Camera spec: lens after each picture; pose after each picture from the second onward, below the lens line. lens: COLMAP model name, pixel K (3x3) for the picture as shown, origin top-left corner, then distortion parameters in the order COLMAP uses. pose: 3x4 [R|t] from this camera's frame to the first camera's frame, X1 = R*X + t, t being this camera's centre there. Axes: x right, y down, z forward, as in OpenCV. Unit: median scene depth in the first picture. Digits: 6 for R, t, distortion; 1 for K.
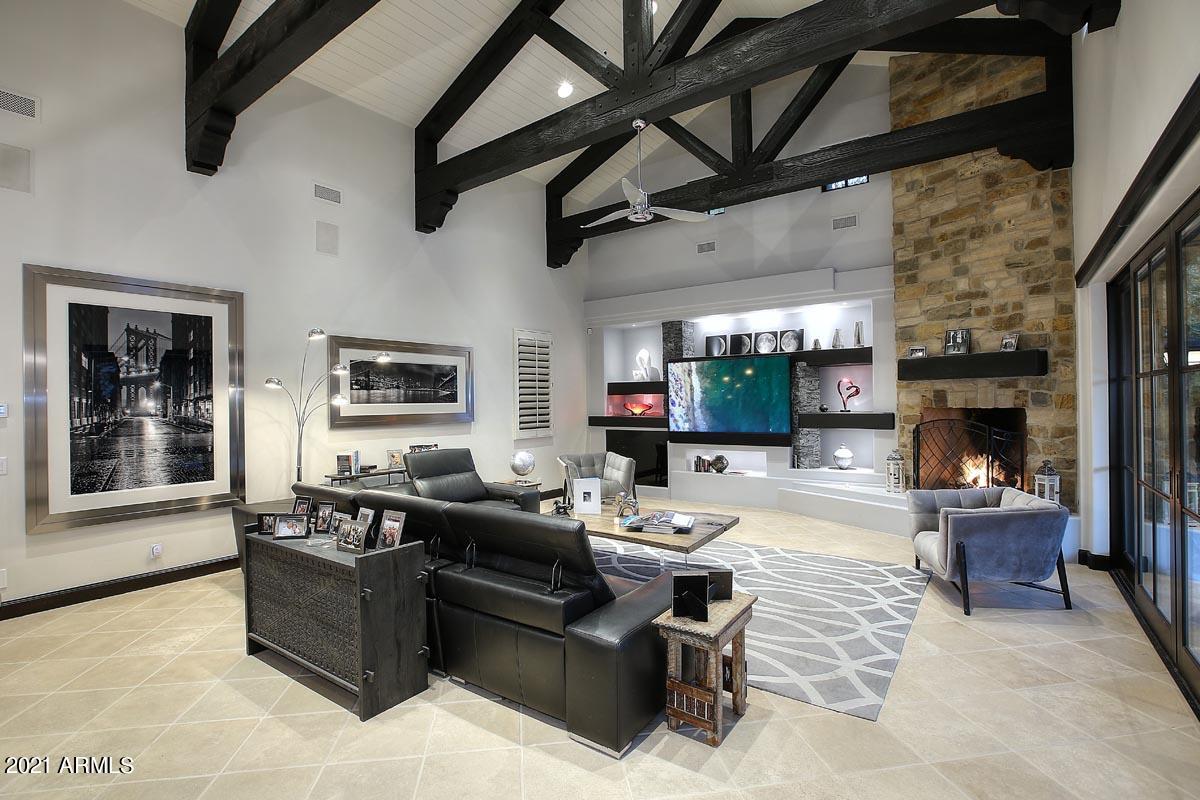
lens RADIAL K [[559.1, 0, 600.0], [0, 559.1, 400.0], [0, 0, 1]] dist [-0.045147, -0.000099]
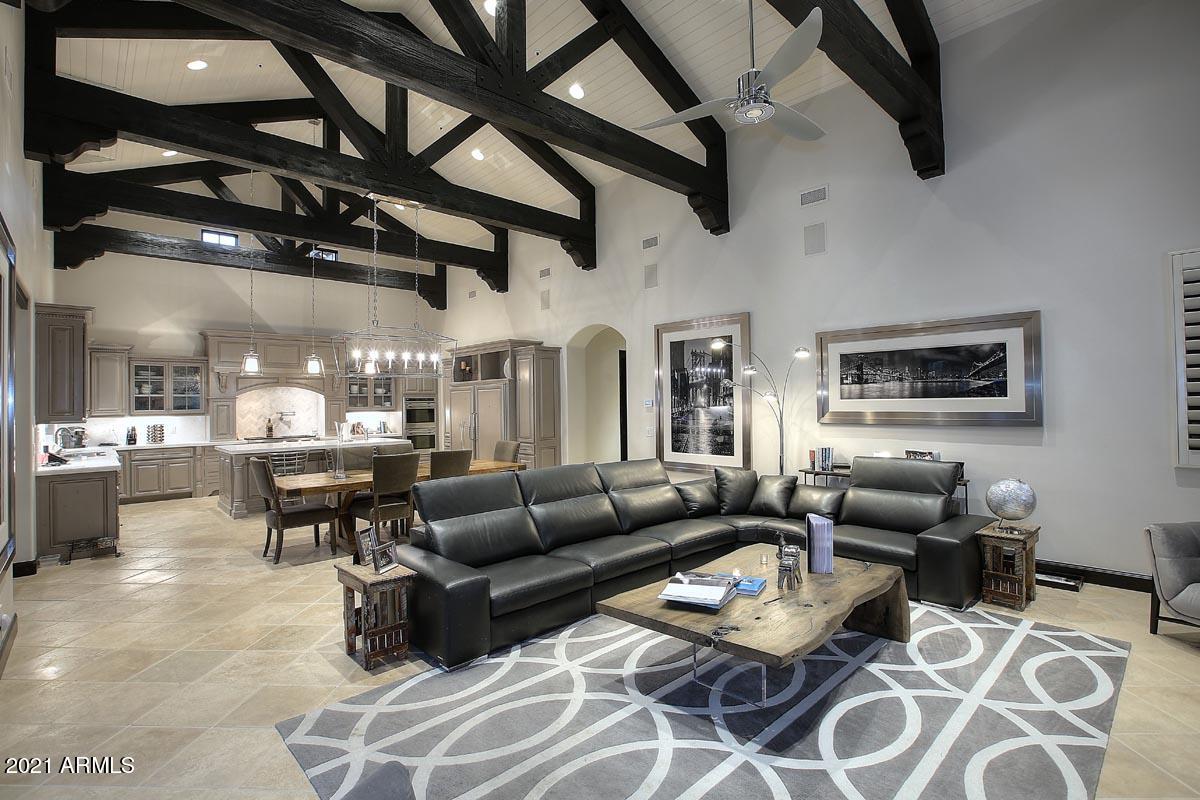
lens RADIAL K [[569.9, 0, 597.8], [0, 569.9, 391.3], [0, 0, 1]] dist [-0.046887, 0.000064]
pose [[-0.187205, -0.003646, -0.982314, 0.627531], [0.018462, 0.999803, -0.007229, -0.007897], [0.982147, -0.019489, -0.187101, 0.801311]]
